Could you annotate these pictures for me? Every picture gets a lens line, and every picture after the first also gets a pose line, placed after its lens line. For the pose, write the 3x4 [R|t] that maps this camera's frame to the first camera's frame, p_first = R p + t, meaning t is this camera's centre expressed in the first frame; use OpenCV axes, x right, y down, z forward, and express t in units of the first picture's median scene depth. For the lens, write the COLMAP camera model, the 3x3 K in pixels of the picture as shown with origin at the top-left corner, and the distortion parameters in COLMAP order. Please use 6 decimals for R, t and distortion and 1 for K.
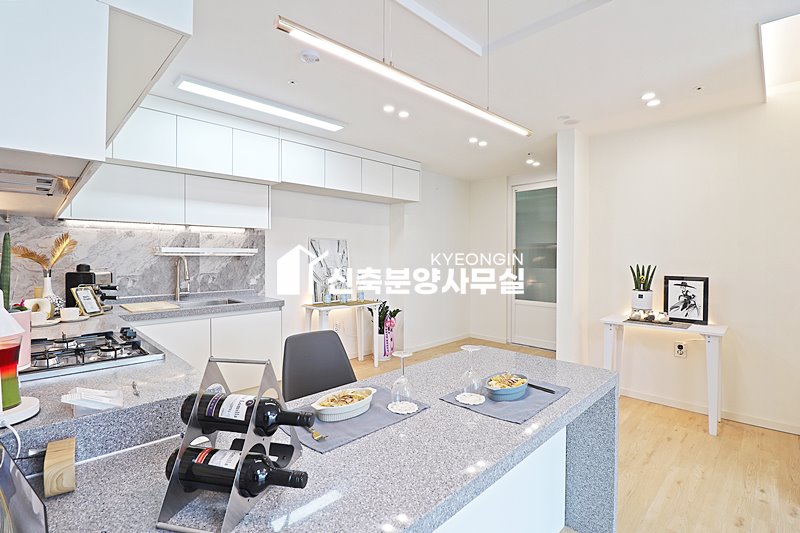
lens RADIAL K [[384.3, 0, 398.9], [0, 384.3, 259.4], [0, 0, 1]] dist [-0.000945, -0.013495]
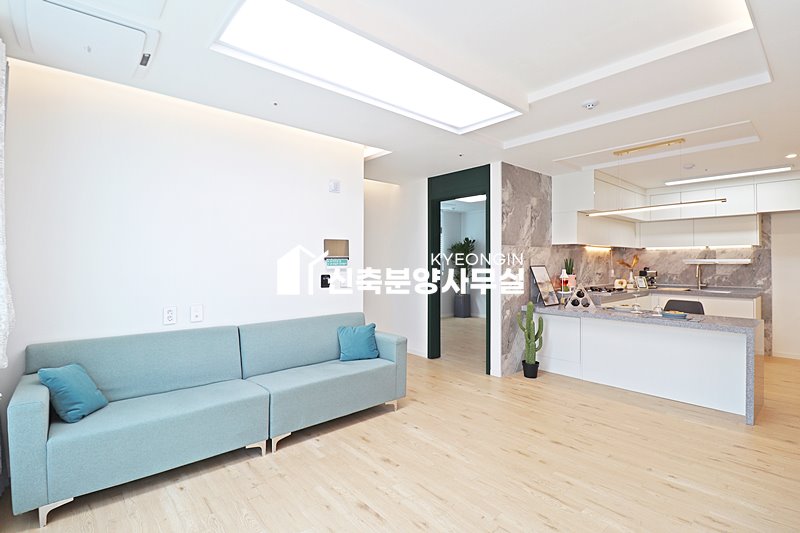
lens RADIAL K [[384.3, 0, 398.9], [0, 384.3, 259.4], [0, 0, 1]] dist [-0.000945, -0.013495]
pose [[-0.075760, -0.006944, -0.997102, 1.233805], [-0.007647, 0.999950, -0.006382, -0.007804], [0.997097, 0.007141, -0.075809, -0.238818]]
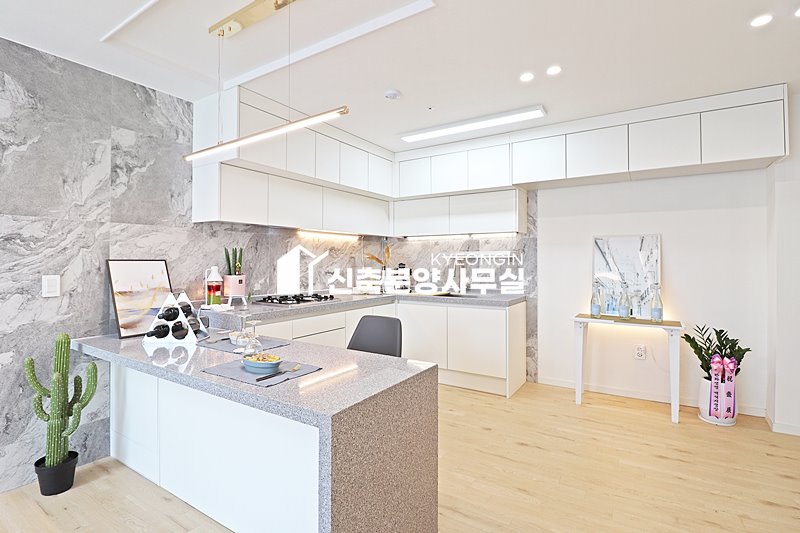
lens RADIAL K [[384.3, 0, 398.9], [0, 384.3, 259.4], [0, 0, 1]] dist [-0.000945, -0.013495]
pose [[0.205577, -0.003837, -0.978633, 0.632696], [-0.007228, 0.999959, -0.005439, 0.003276], [0.978614, 0.008191, 0.205541, 0.502625]]
